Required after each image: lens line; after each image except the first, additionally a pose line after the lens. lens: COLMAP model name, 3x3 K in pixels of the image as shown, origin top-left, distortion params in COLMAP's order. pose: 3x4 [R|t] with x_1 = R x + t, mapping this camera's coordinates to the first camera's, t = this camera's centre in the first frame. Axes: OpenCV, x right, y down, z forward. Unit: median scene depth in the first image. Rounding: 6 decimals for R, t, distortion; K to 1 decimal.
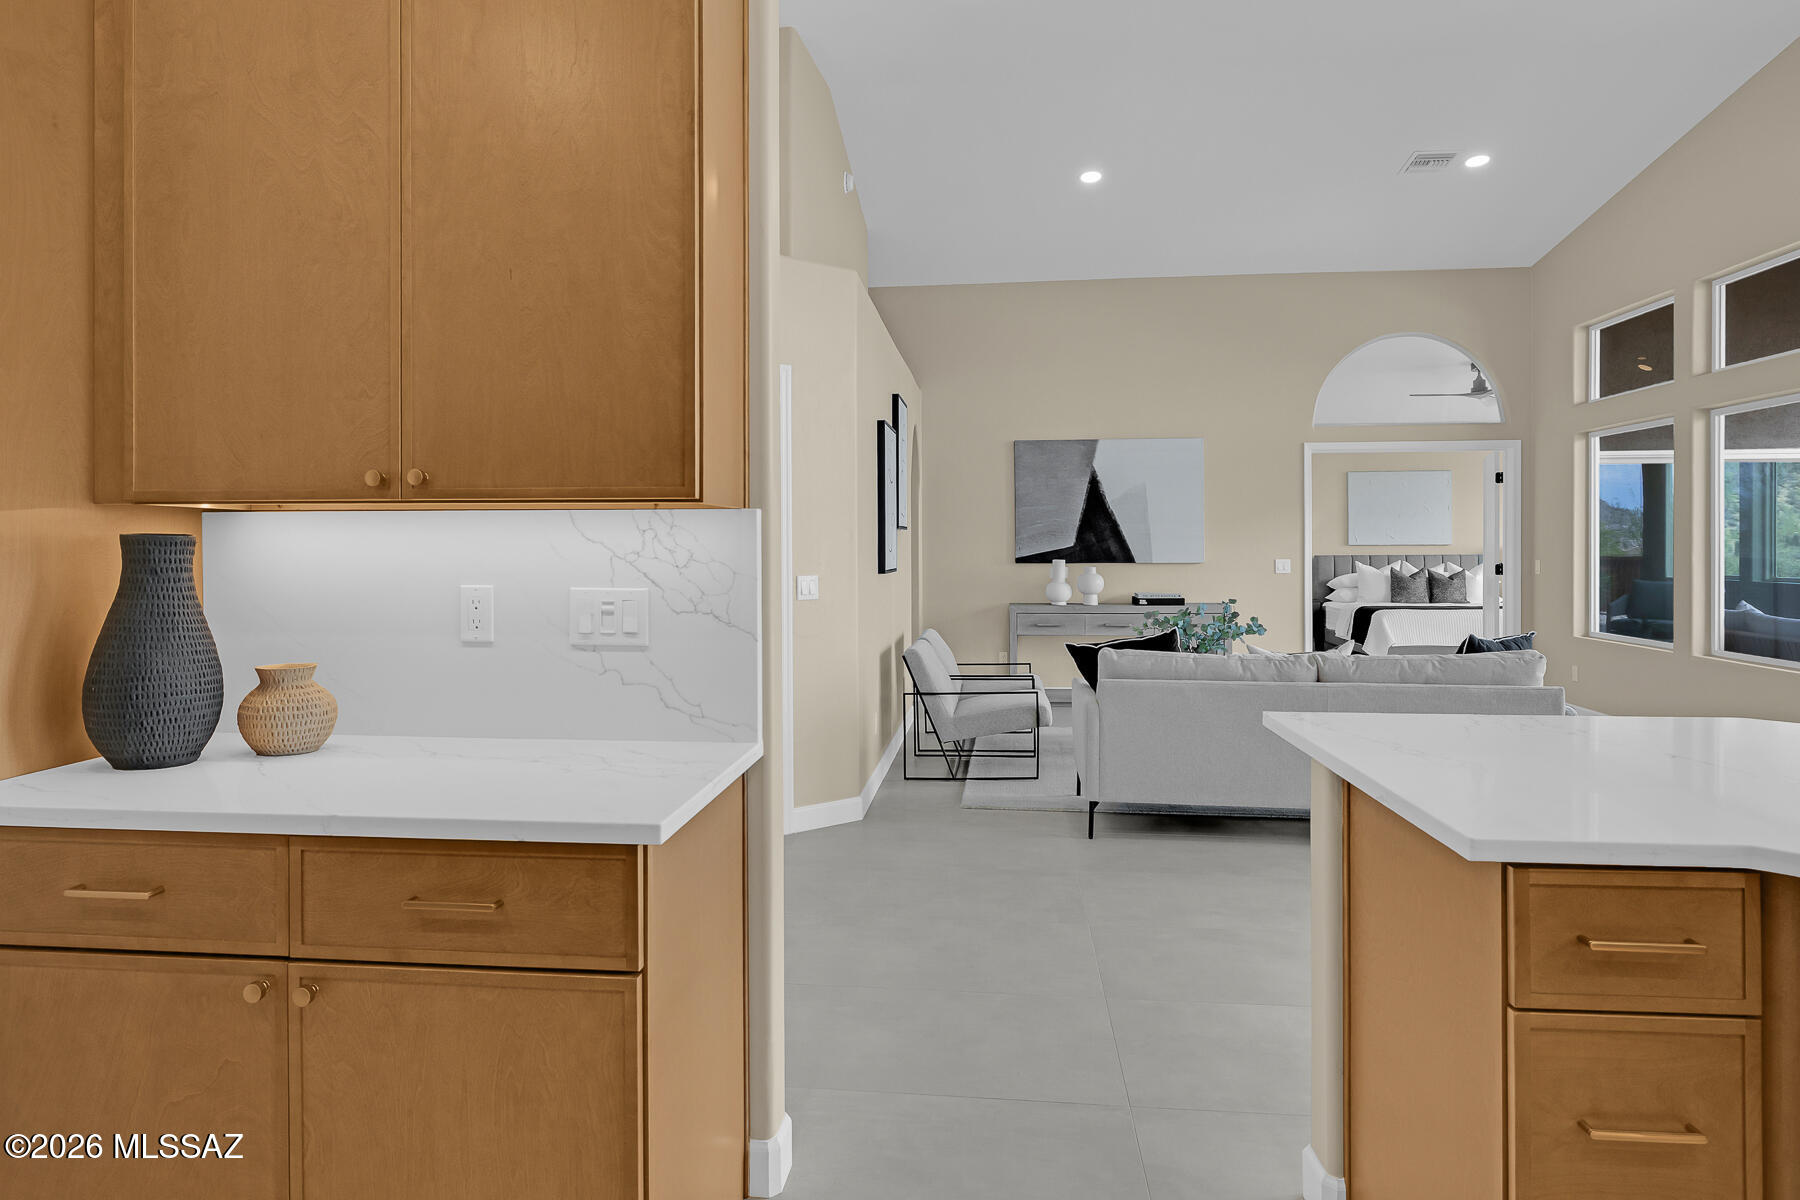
lens RADIAL K [[1083.5, 0, 865.5], [0, 1083.5, 542.7], [0, 0, 1]] dist [-0.002135, -0.000282]
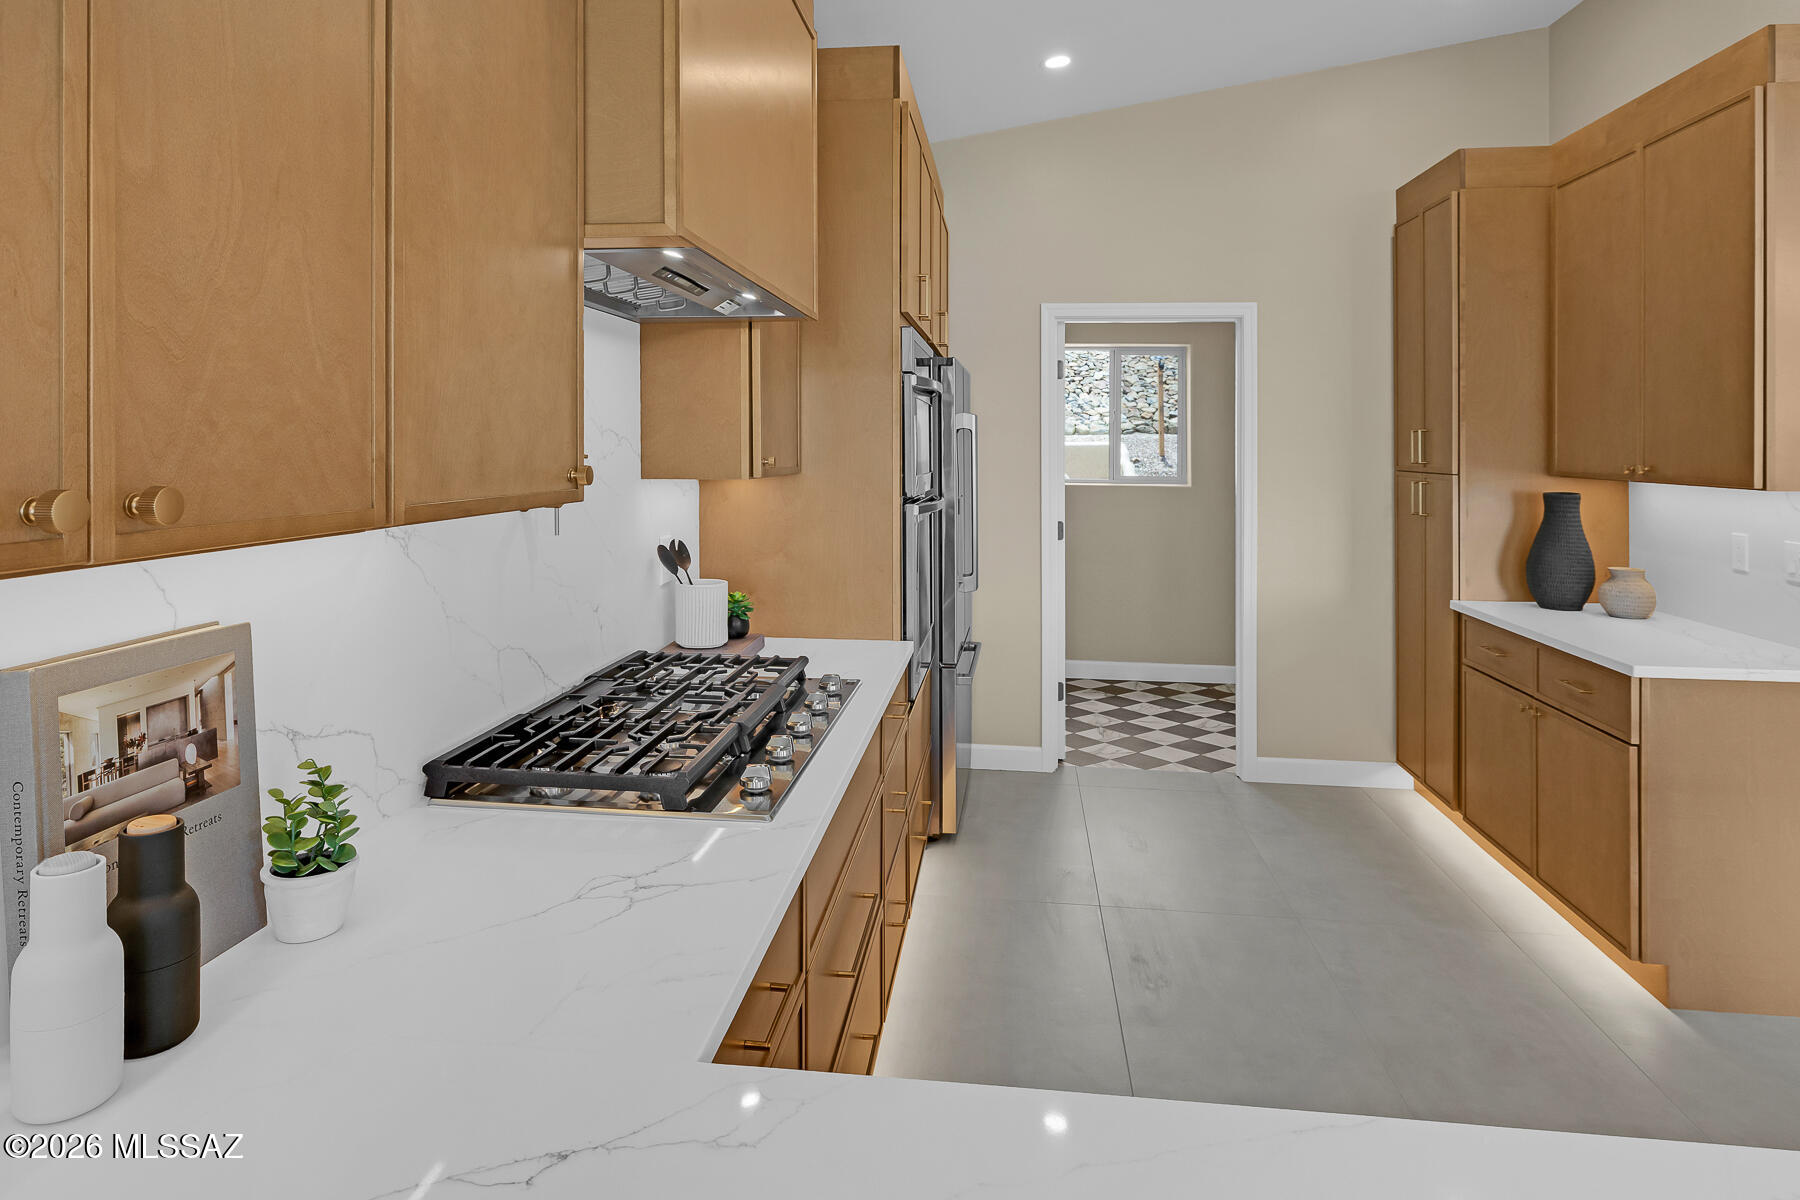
lens RADIAL K [[1055.5, 0, 897.3], [0, 1055.5, 442.4], [0, 0, 1]] dist [-0.000334, -0.001053]
pose [[0.004103, 0.001824, -0.999990, 0.325429], [-0.003475, 0.999992, 0.001810, -0.025518], [0.999986, 0.003468, 0.004109, -0.057690]]
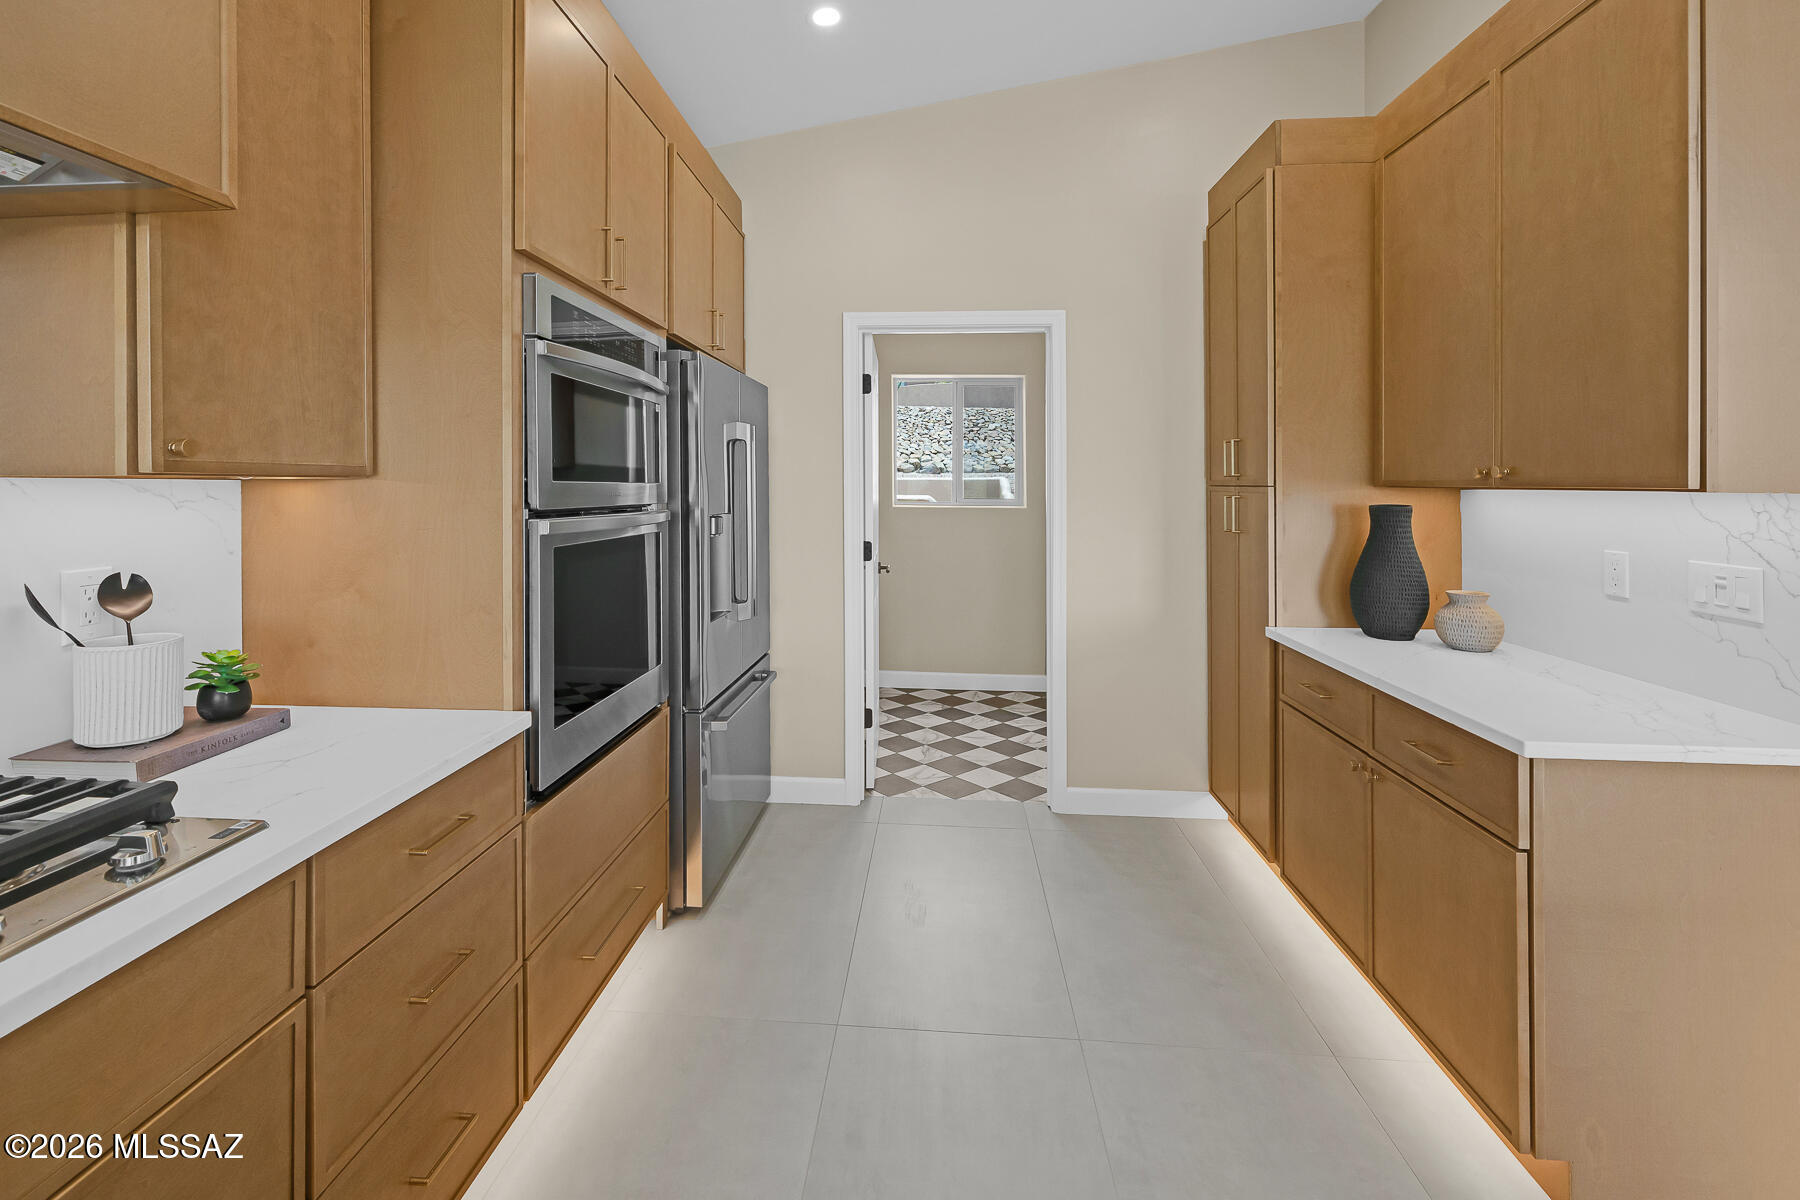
lens RADIAL K [[796.0, 0, 891.5], [0, 796.0, 485.0], [0, 0, 1]] dist [0.001576, 0.000365]
pose [[0.051870, 0.004960, -0.998642, 0.147276], [0.000149, 0.999988, 0.004975, -0.011837], [0.998654, -0.000407, 0.051869, 0.034854]]
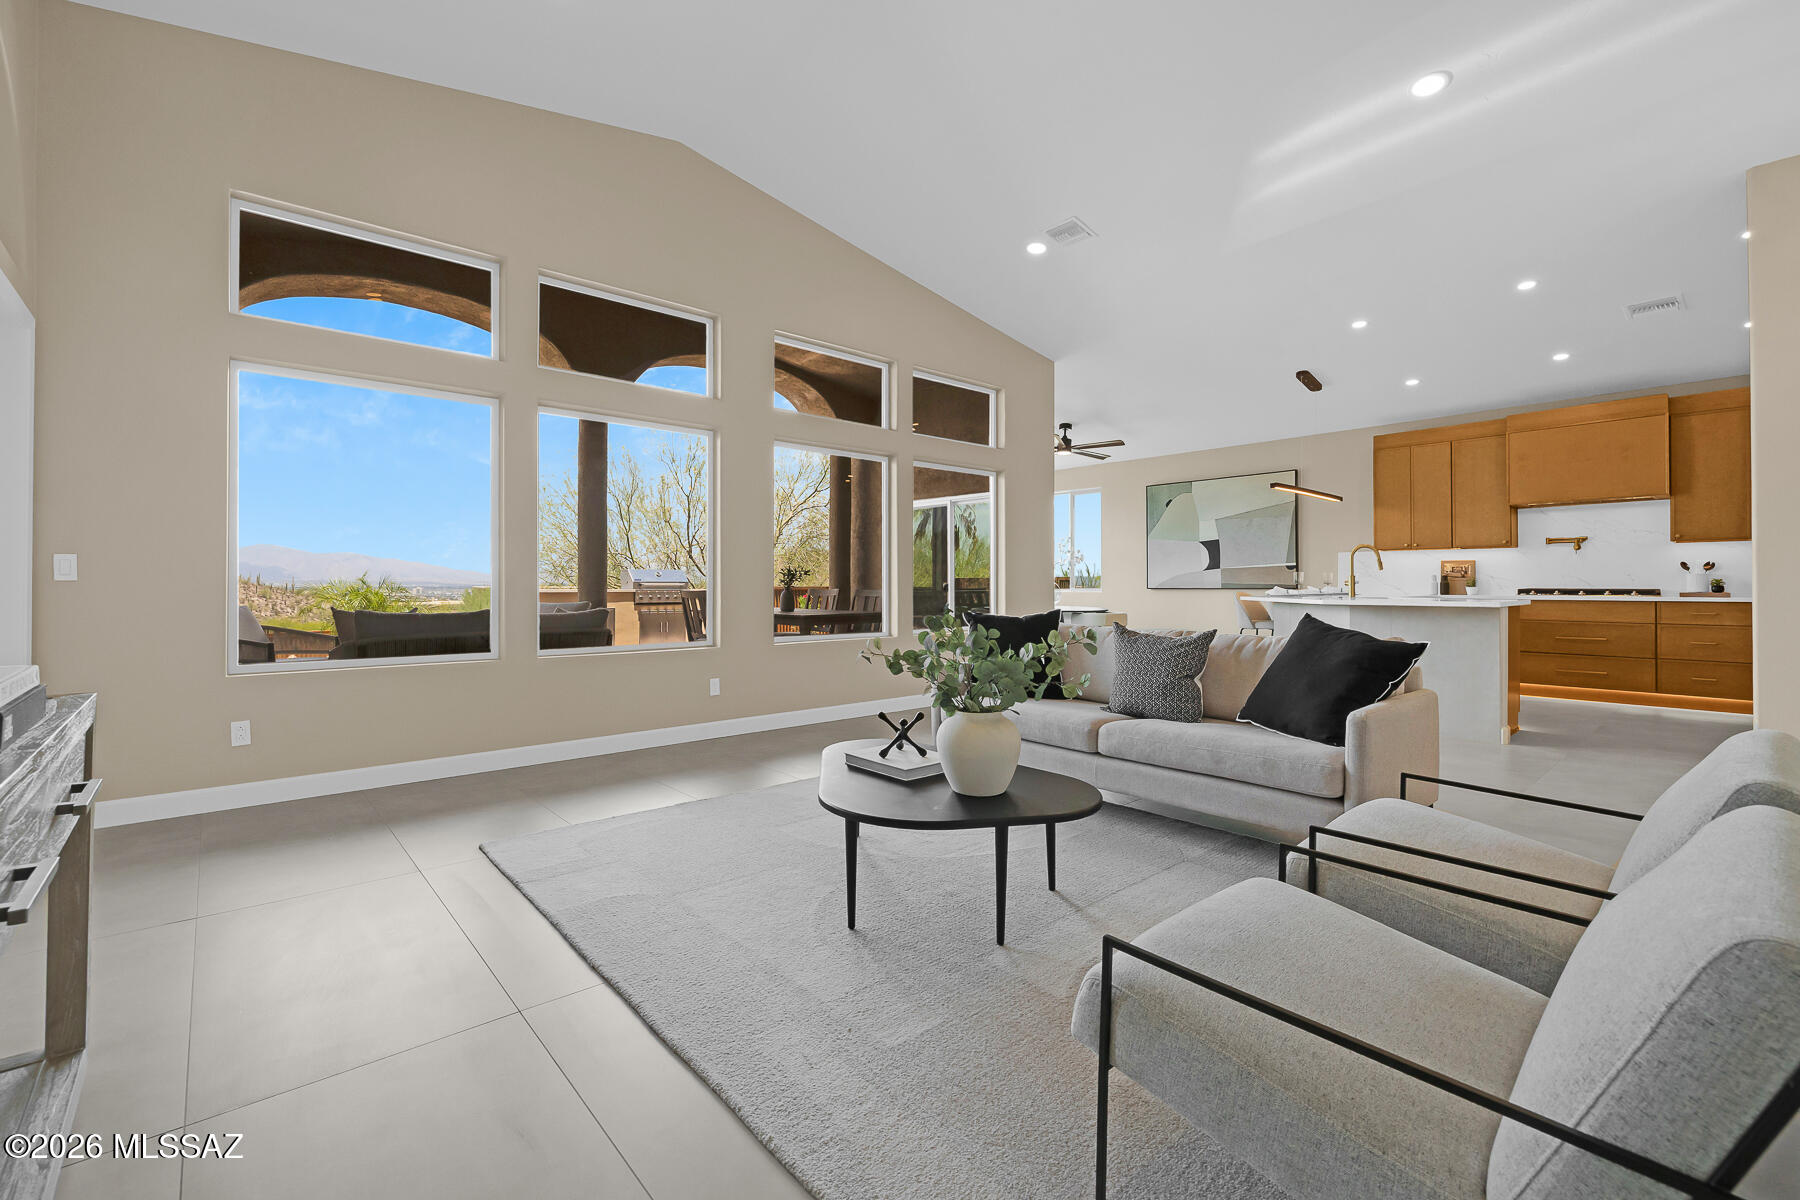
lens RADIAL K [[765.0, 0, 882.8], [0, 765.0, 581.5], [0, 0, 1]] dist [0.001097, 0.000319]
pose [[-0.741608, 0.006880, 0.670798, 0.065955], [0.002130, 0.999967, -0.007901, 0.036810], [-0.670830, -0.004431, -0.741598, 1.123190]]
